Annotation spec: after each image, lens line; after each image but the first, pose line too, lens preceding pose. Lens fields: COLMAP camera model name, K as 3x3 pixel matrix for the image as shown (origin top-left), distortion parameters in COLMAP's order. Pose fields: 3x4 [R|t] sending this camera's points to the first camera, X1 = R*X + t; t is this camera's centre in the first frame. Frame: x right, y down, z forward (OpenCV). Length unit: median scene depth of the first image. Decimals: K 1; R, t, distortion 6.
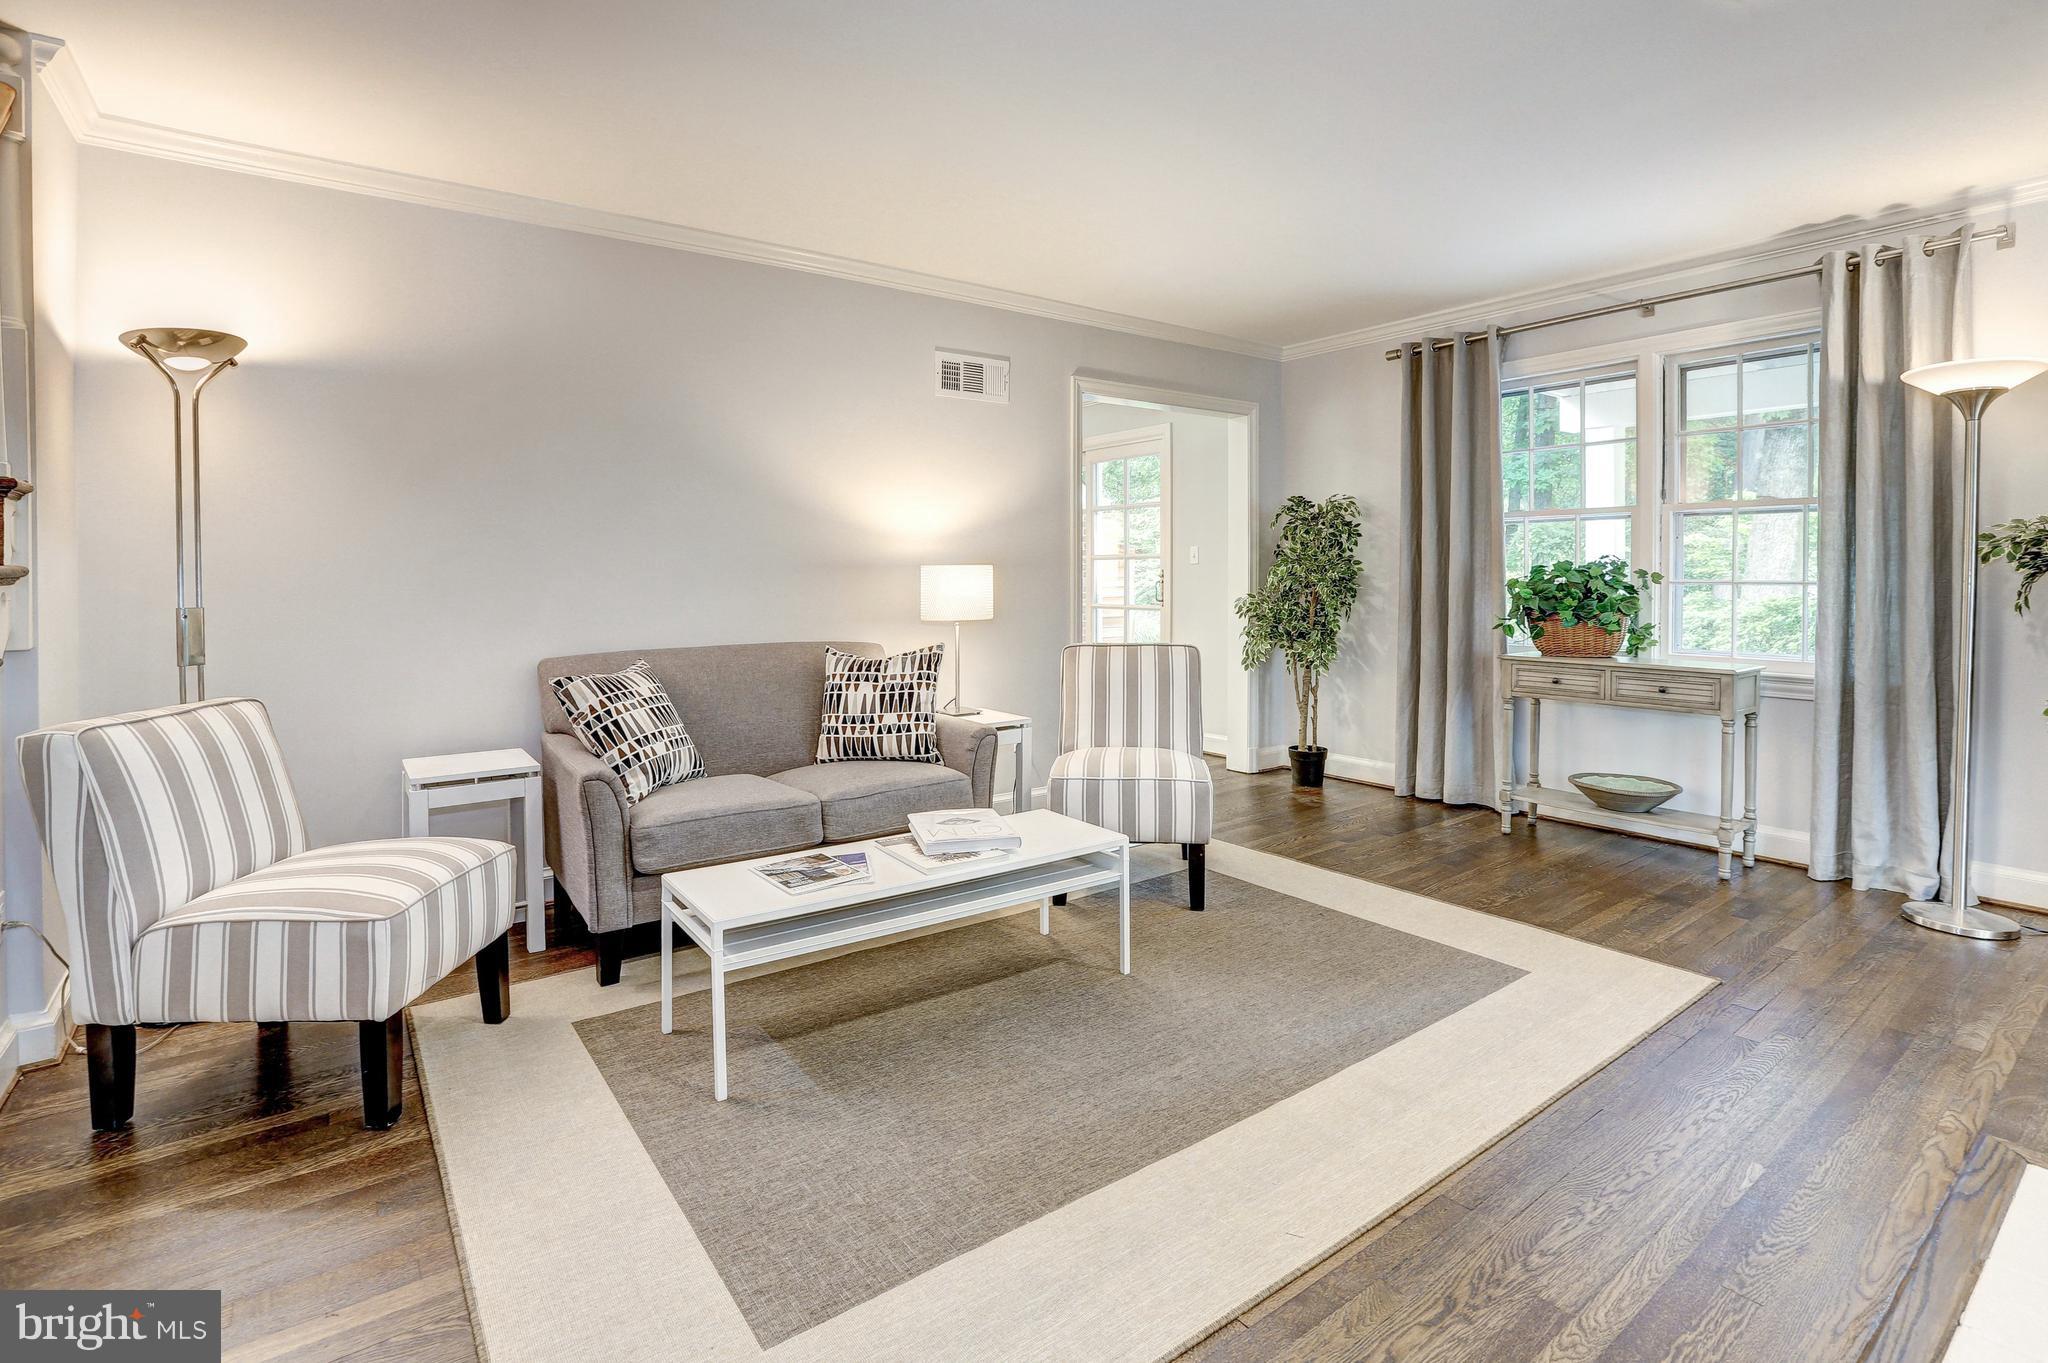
lens RADIAL K [[955.8, 0, 1010.0], [0, 955.8, 588.2], [0, 0, 1]] dist [-0.031811, 0.002289]
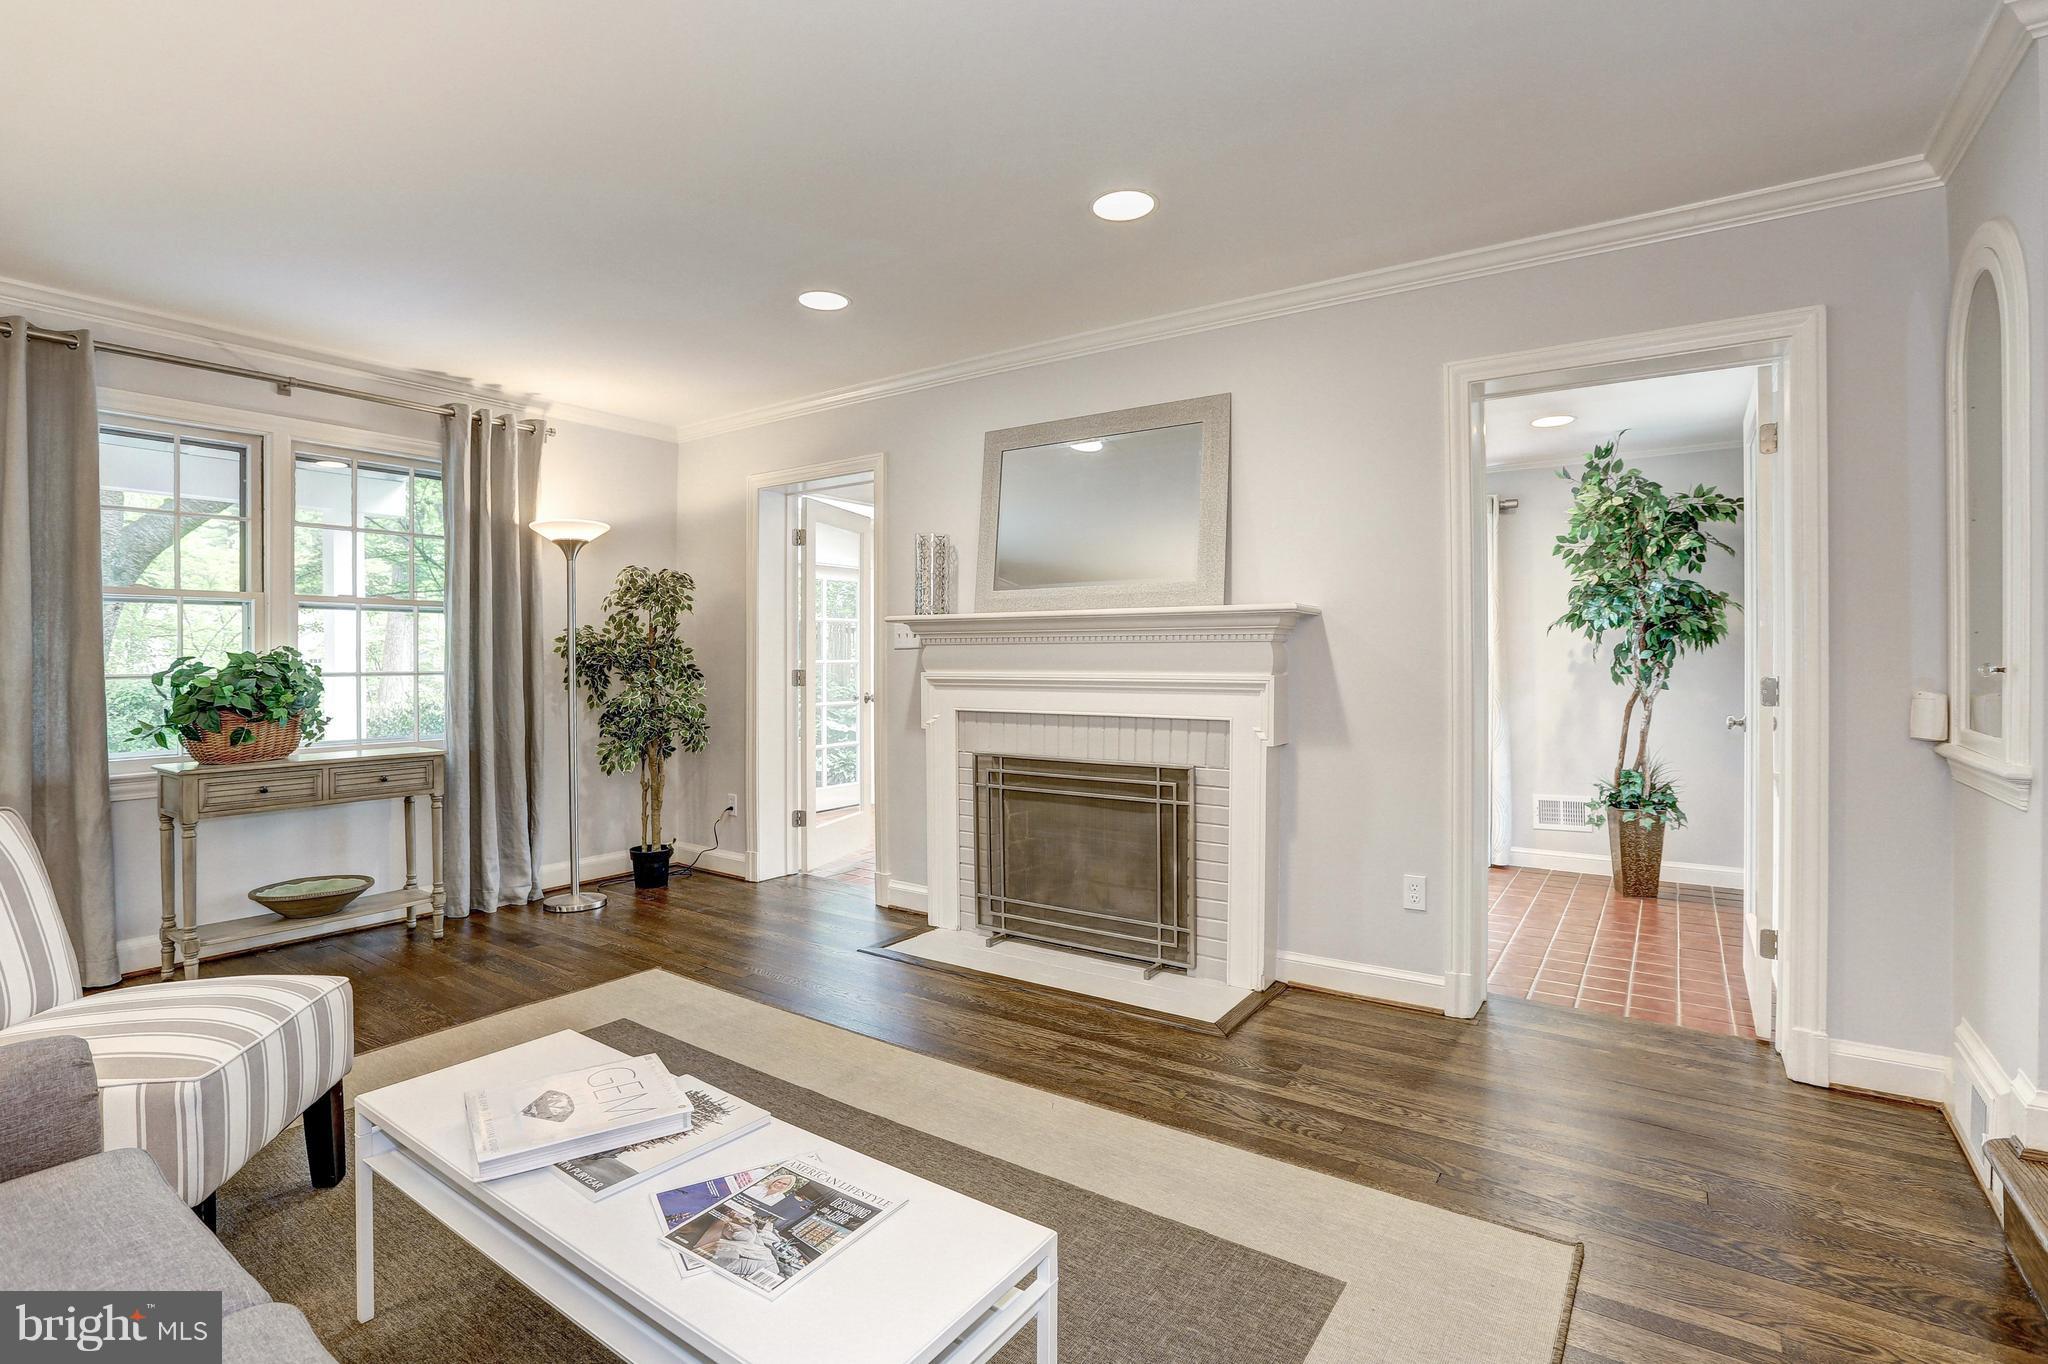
lens RADIAL K [[955.8, 0, 992.8], [0, 955.8, 666.7], [0, 0, 1]] dist [-0.031811, 0.002289]
pose [[-0.310095, -0.004268, 0.950696, -0.544462], [0.015611, 0.999832, 0.009580, -0.015626], [-0.950577, 0.017812, -0.309976, 0.756713]]
